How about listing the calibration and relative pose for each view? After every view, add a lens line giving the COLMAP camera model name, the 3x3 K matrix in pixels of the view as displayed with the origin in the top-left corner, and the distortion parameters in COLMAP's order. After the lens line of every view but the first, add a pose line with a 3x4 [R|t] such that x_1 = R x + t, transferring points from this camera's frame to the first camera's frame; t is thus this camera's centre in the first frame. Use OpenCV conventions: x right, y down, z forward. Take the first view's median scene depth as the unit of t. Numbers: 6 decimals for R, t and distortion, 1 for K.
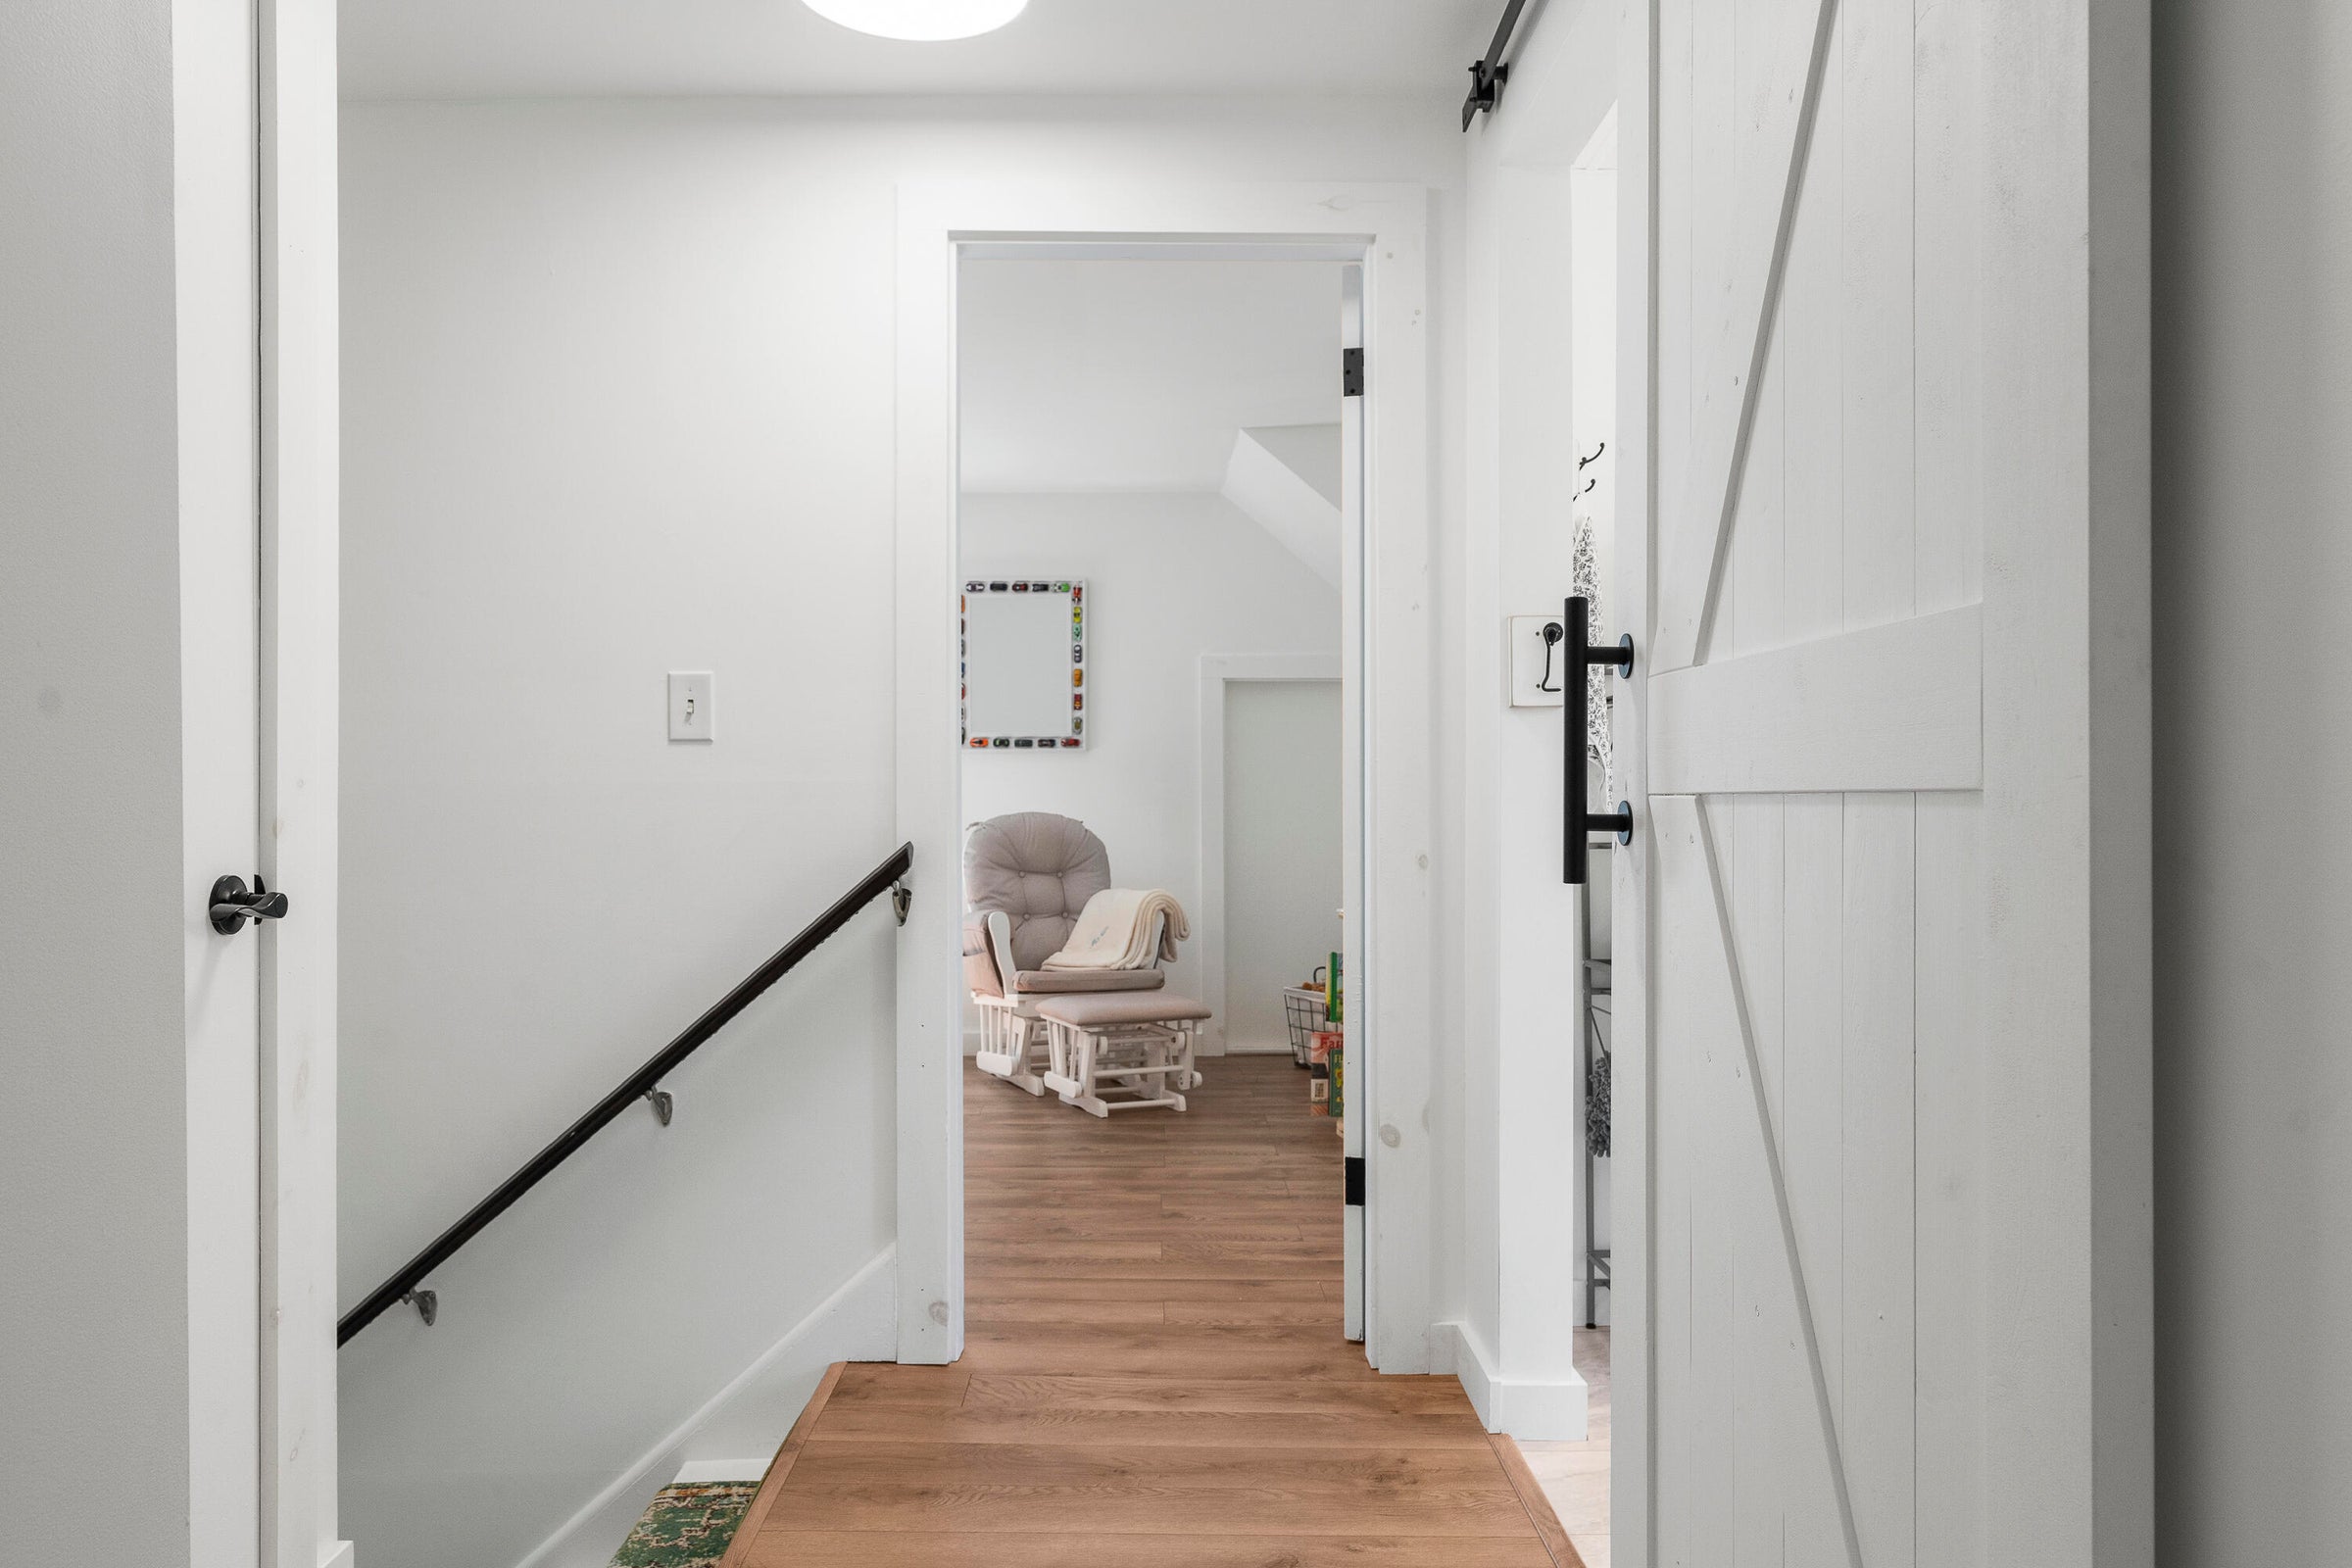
lens RADIAL K [[1683.9, 0, 1176.2], [0, 1683.9, 792.3], [0, 0, 1]] dist [0.003414, 0.003207]
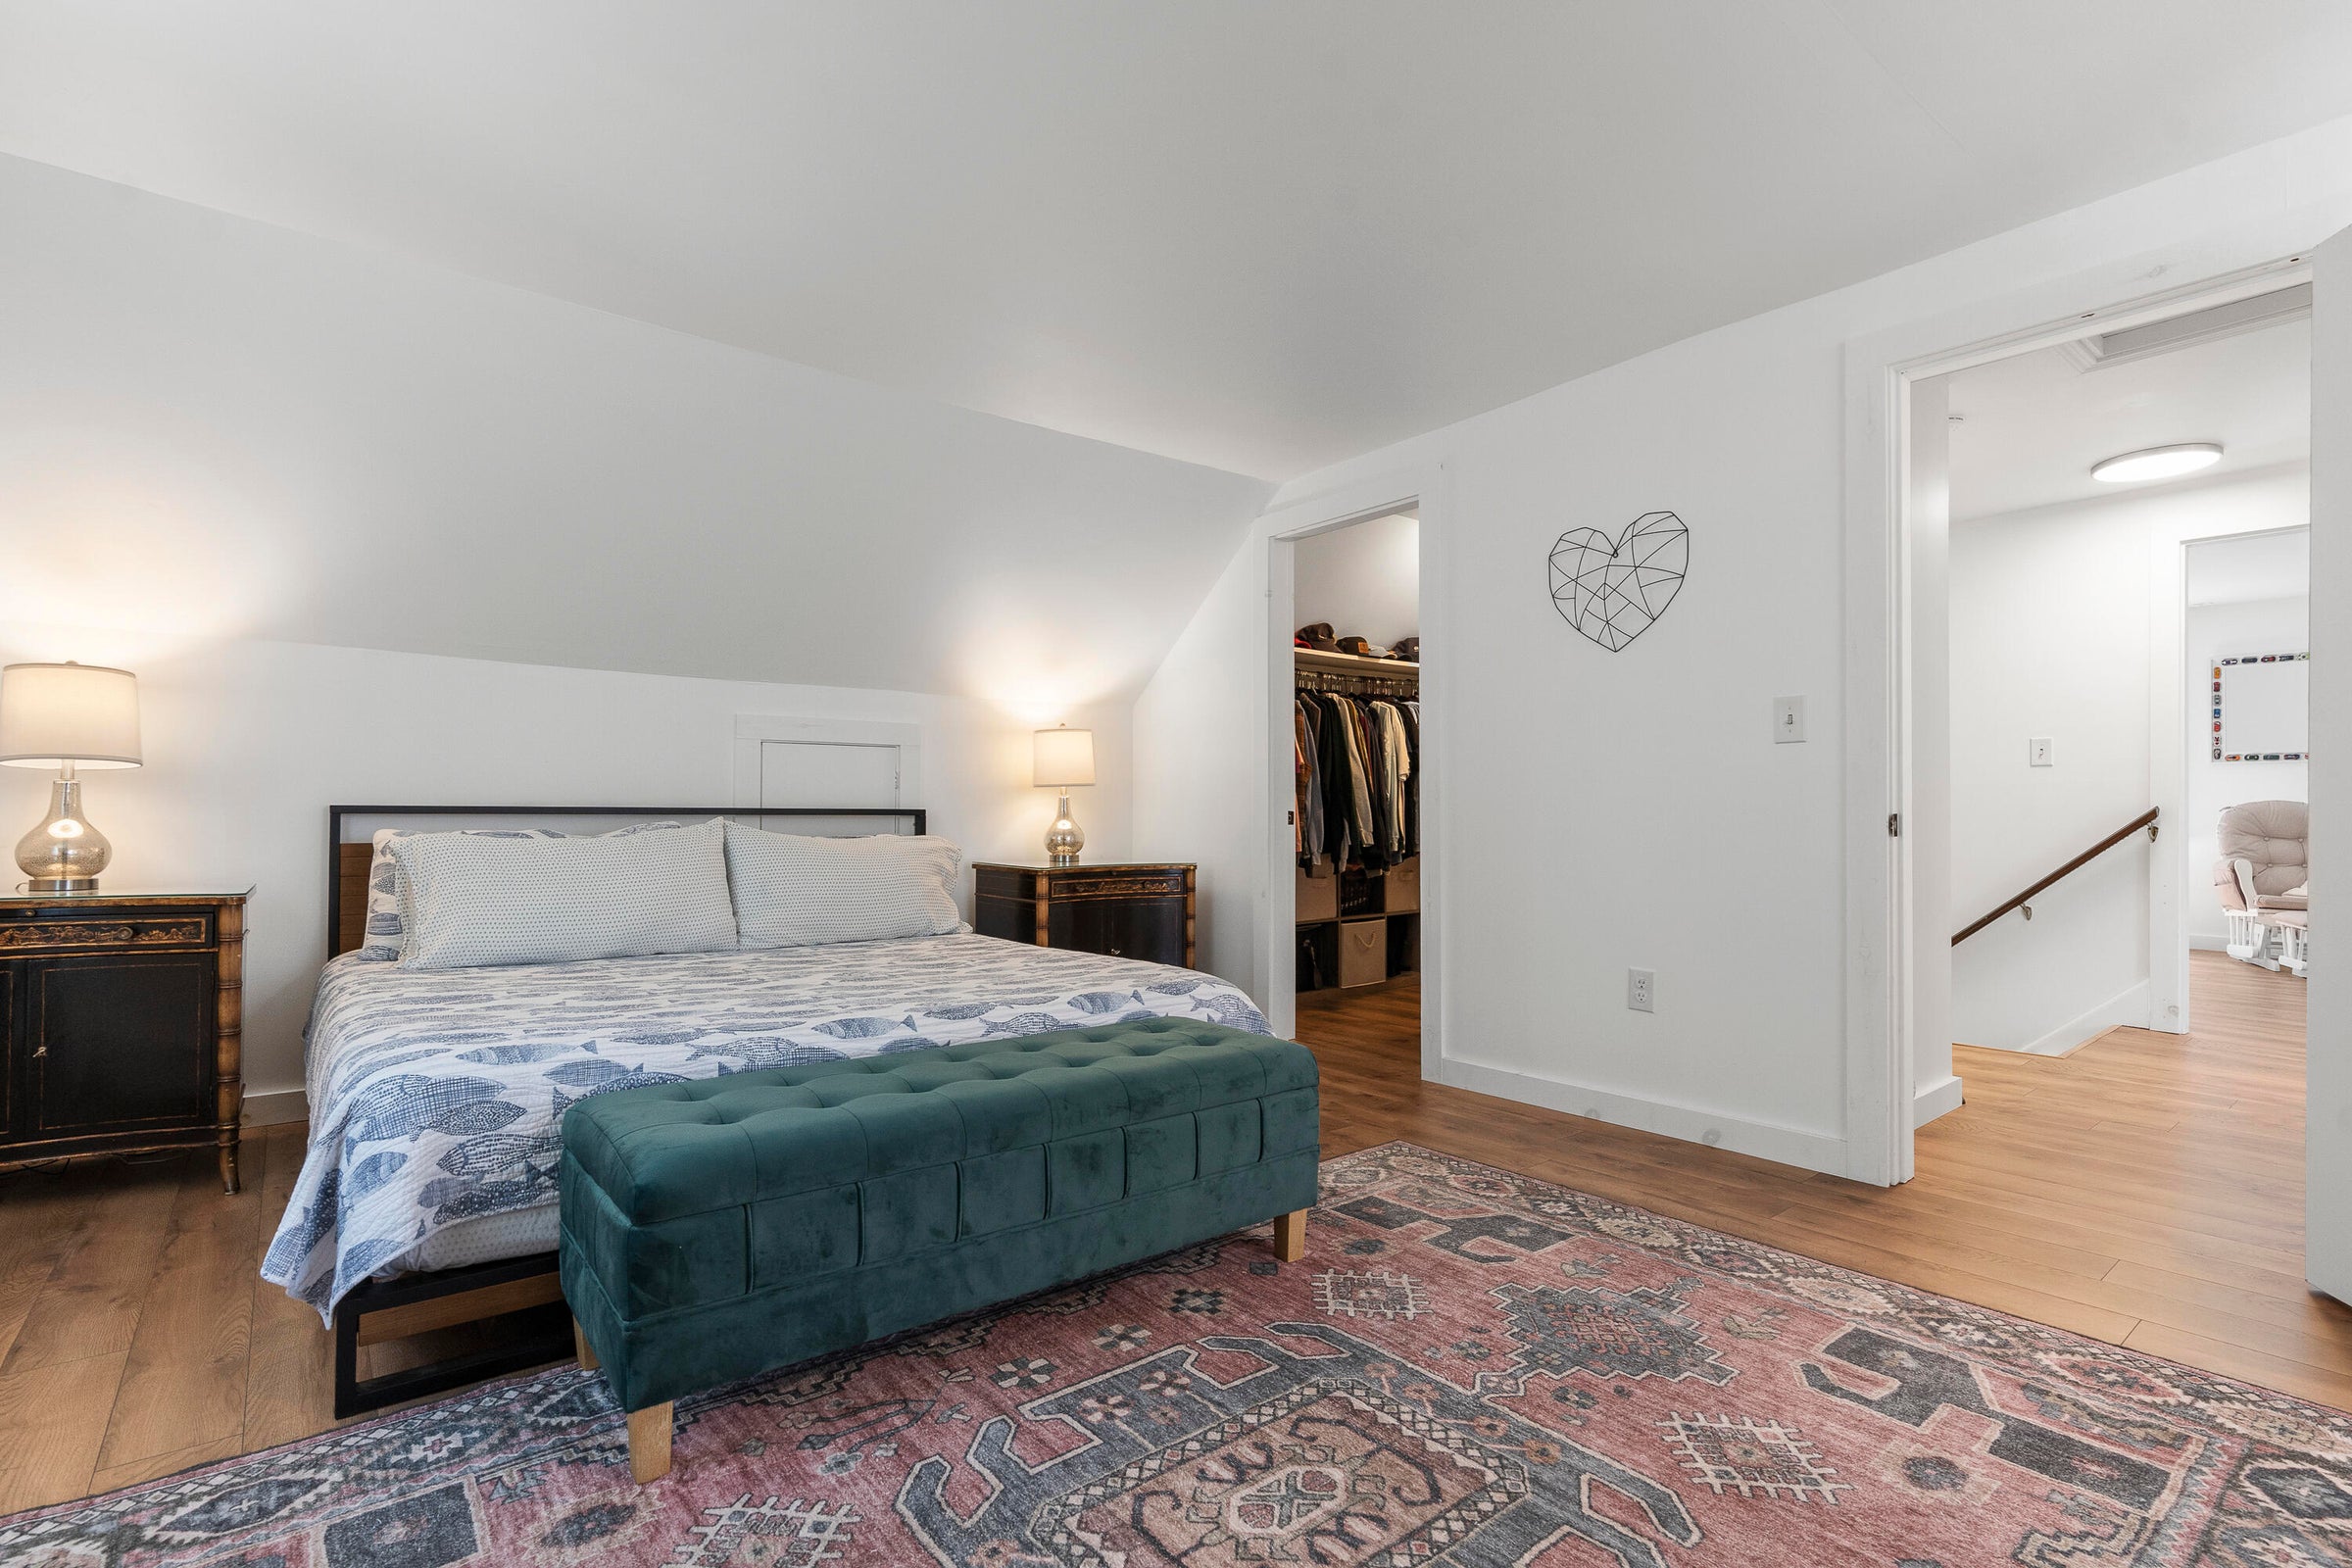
lens RADIAL K [[1082.1, 0, 1190.8], [0, 1082.1, 800.1], [0, 0, 1]] dist [-0.004133, 0.003066]
pose [[0.615011, 0.001262, -0.788517, 0.100502], [0.001851, 0.999994, 0.003044, 0.006957], [0.788516, -0.003332, 0.615005, -0.494448]]
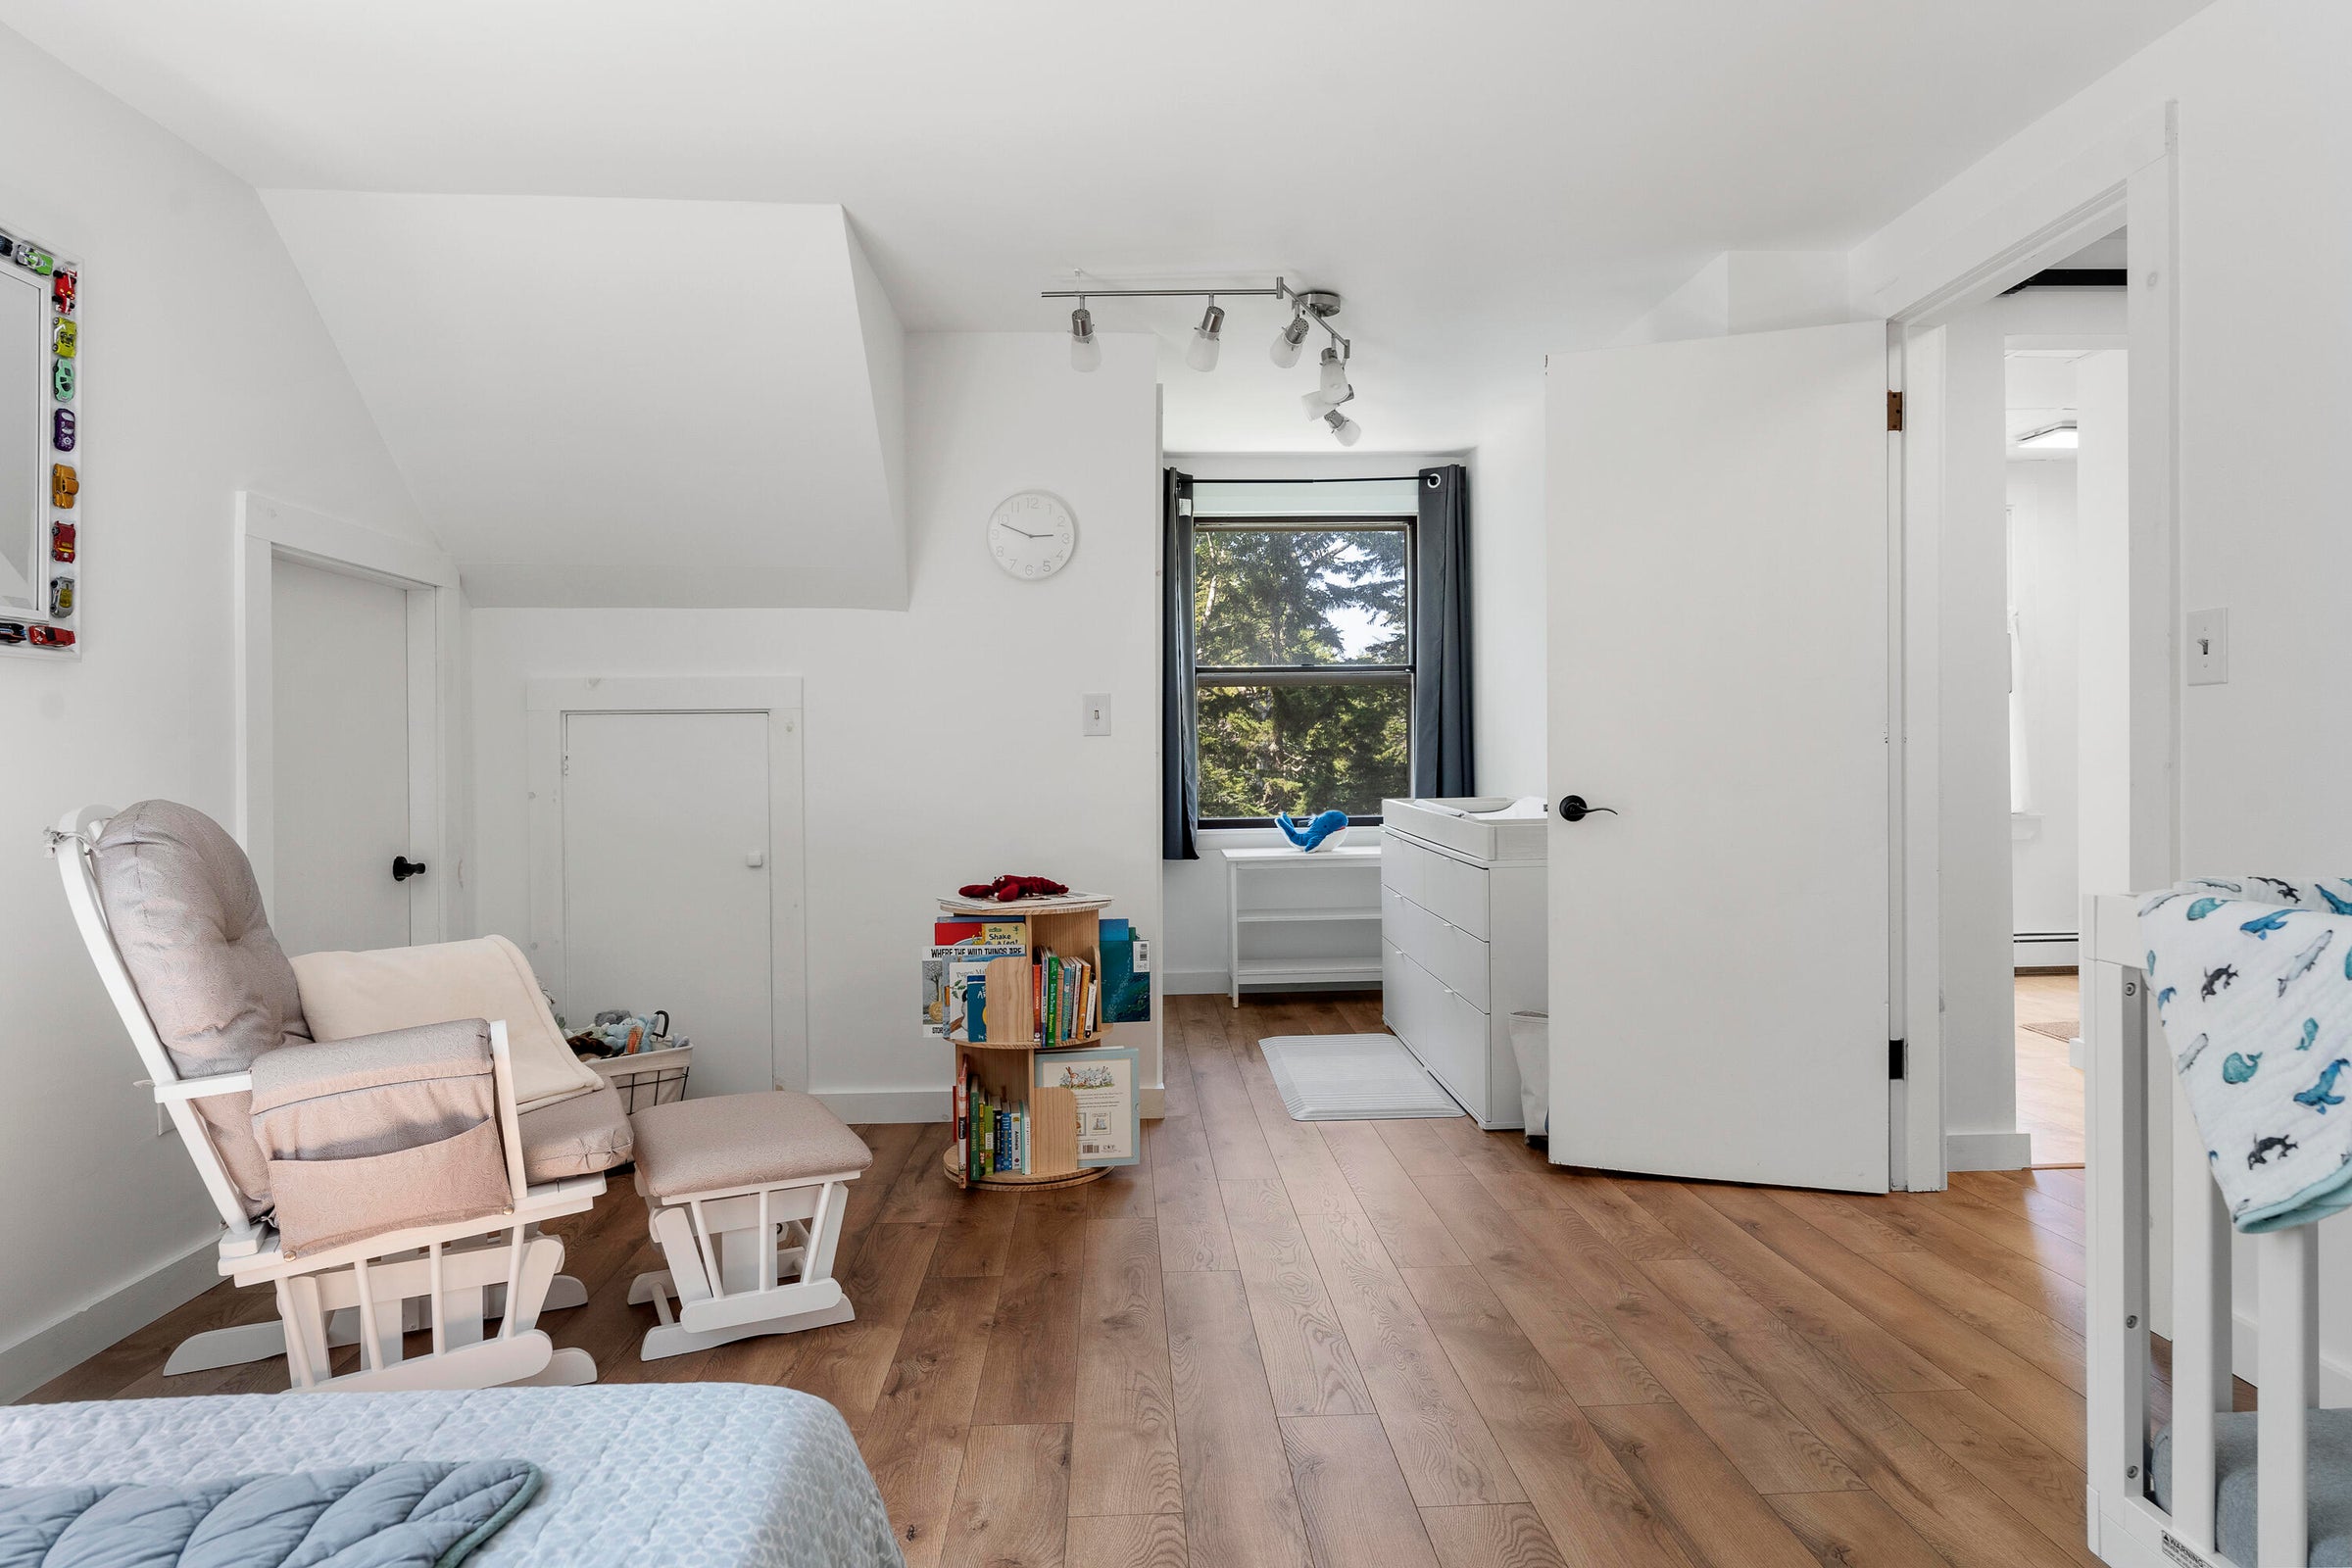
lens RADIAL K [[1328.9, 0, 1173.1], [0, 1328.9, 775.9], [0, 0, 1]] dist [-0.000608, -0.000383]
pose [[-0.025104, -0.004154, 0.999676, -0.400730], [0.009292, 0.999947, 0.004388, 0.006426], [-0.999642, 0.009399, -0.025064, 0.729190]]
